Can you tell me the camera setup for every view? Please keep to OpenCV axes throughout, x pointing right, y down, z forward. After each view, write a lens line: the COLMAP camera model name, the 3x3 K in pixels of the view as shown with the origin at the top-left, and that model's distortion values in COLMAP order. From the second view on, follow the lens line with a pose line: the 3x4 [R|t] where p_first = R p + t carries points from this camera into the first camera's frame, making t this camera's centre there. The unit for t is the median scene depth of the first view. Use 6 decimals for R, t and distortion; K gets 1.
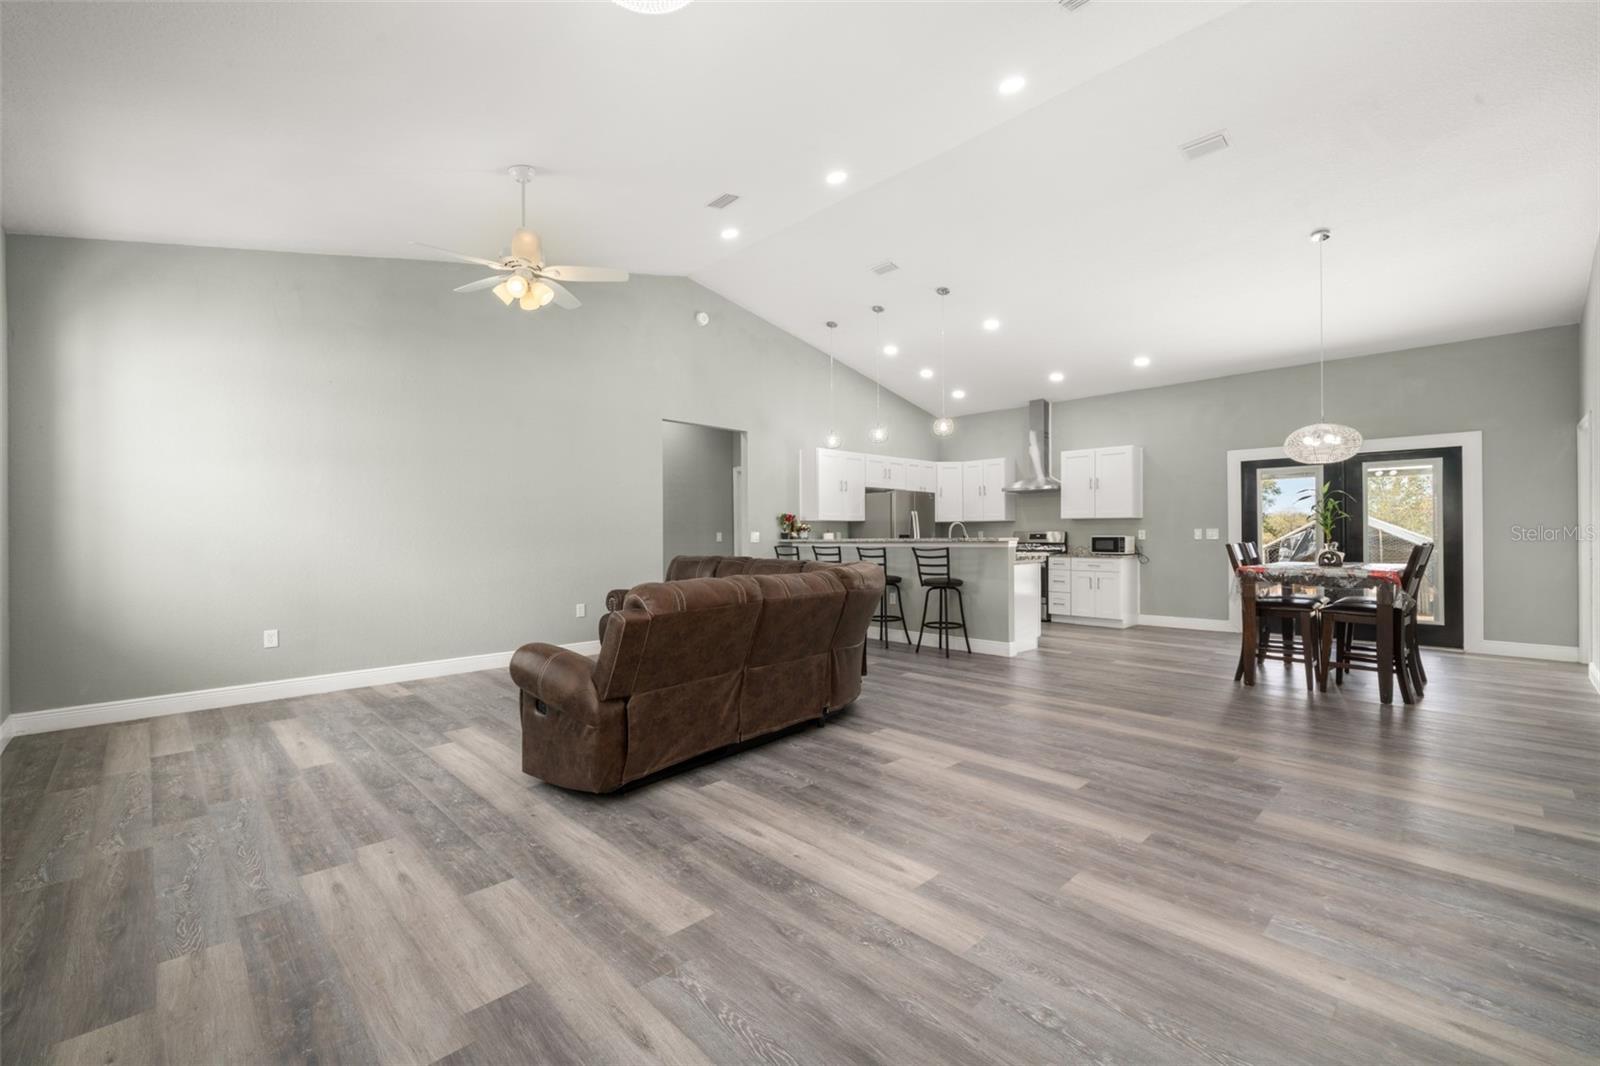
lens RADIAL K [[652.3, 0, 800.0], [0, 652.3, 533.0], [0, 0, 1]] dist [-0.000893, -0.000163]
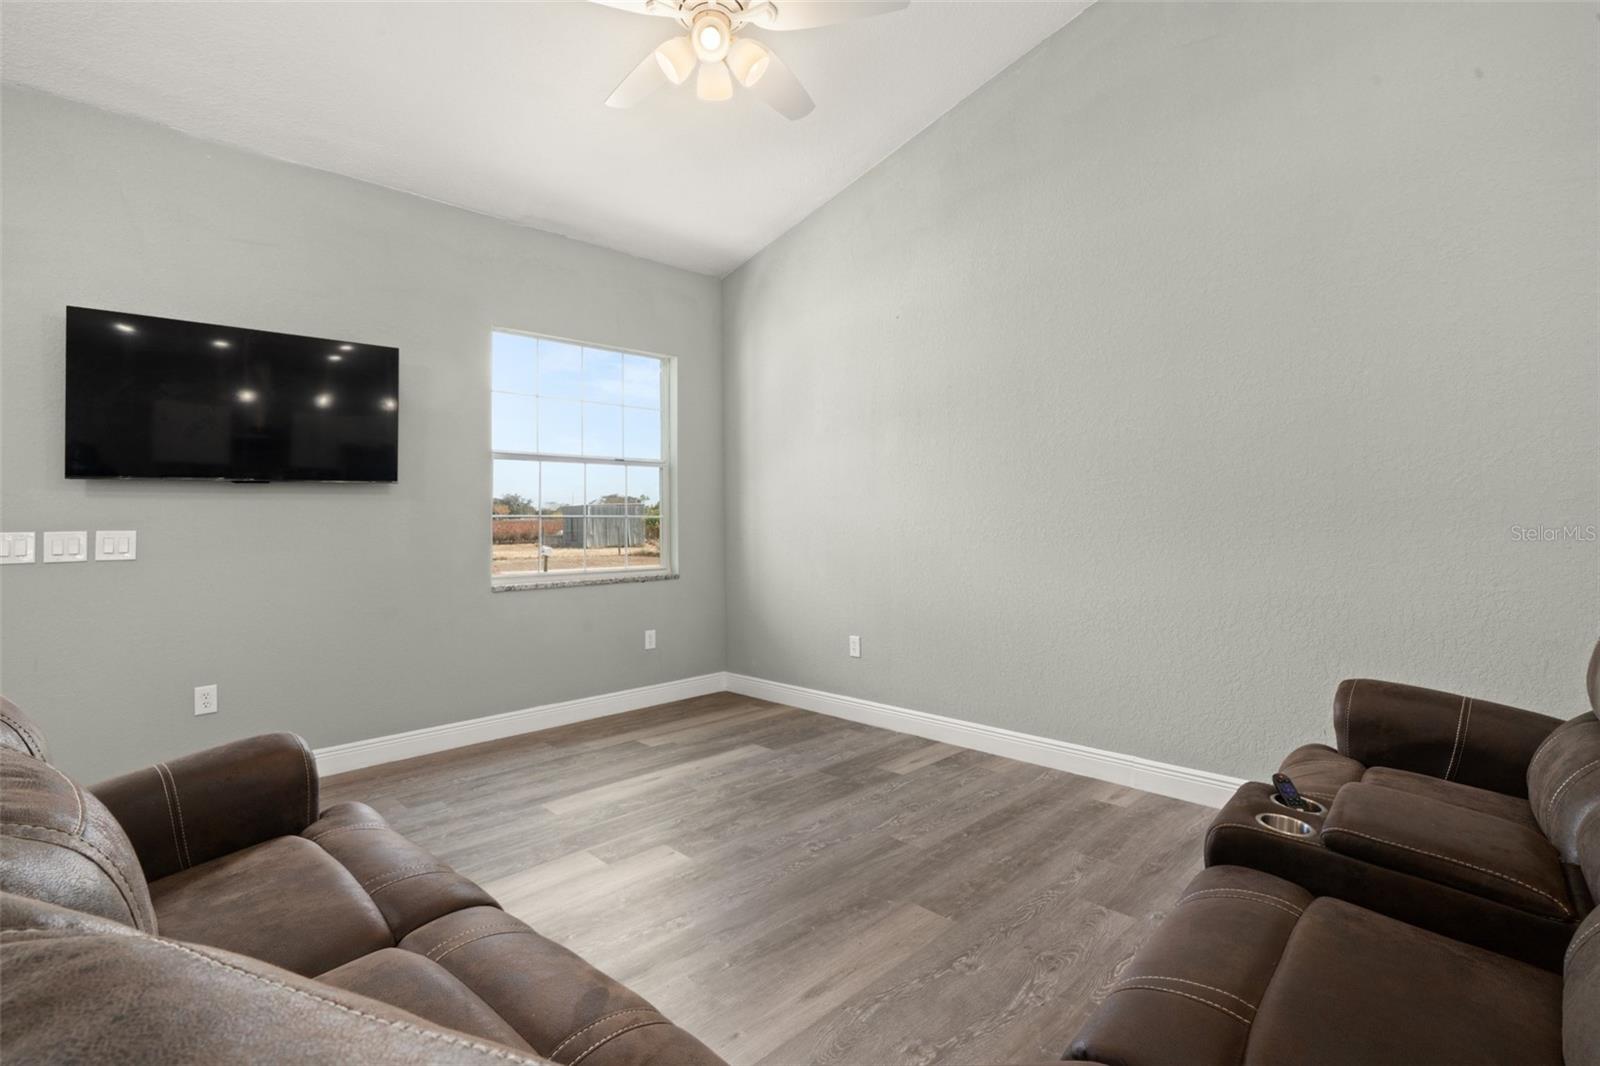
lens RADIAL K [[727.7, 0, 787.7], [0, 727.7, 491.9], [0, 0, 1]] dist [-0.002604, -0.000289]
pose [[-0.019248, -0.037847, -0.999098, 0.210491], [0.020834, 0.999051, -0.038247, -0.001706], [0.999598, -0.021551, -0.018441, 1.539311]]
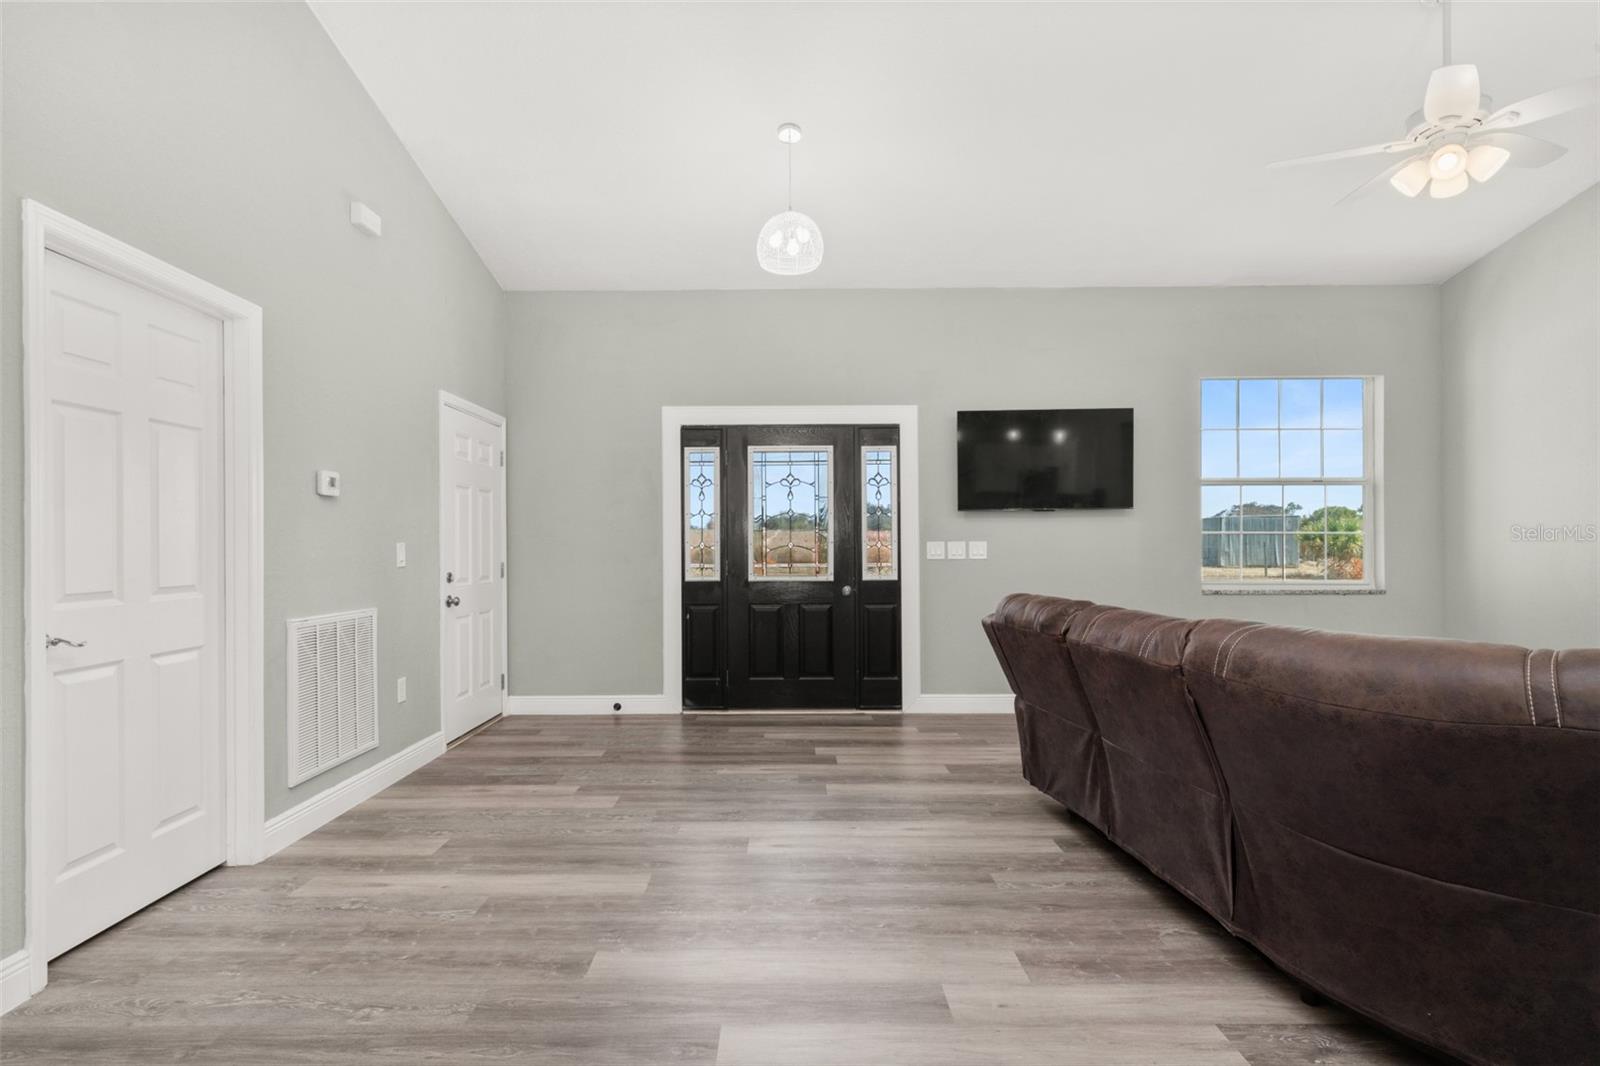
lens RADIAL K [[806.2, 0, 786.9], [0, 806.2, 537.8], [0, 0, 1]] dist [0.006673, 0.000951]
pose [[-0.696957, 0.002766, -0.717108, 0.900926], [0.011917, 0.999899, -0.007725, -0.005676], [0.717014, -0.013930, -0.696920, 1.573816]]
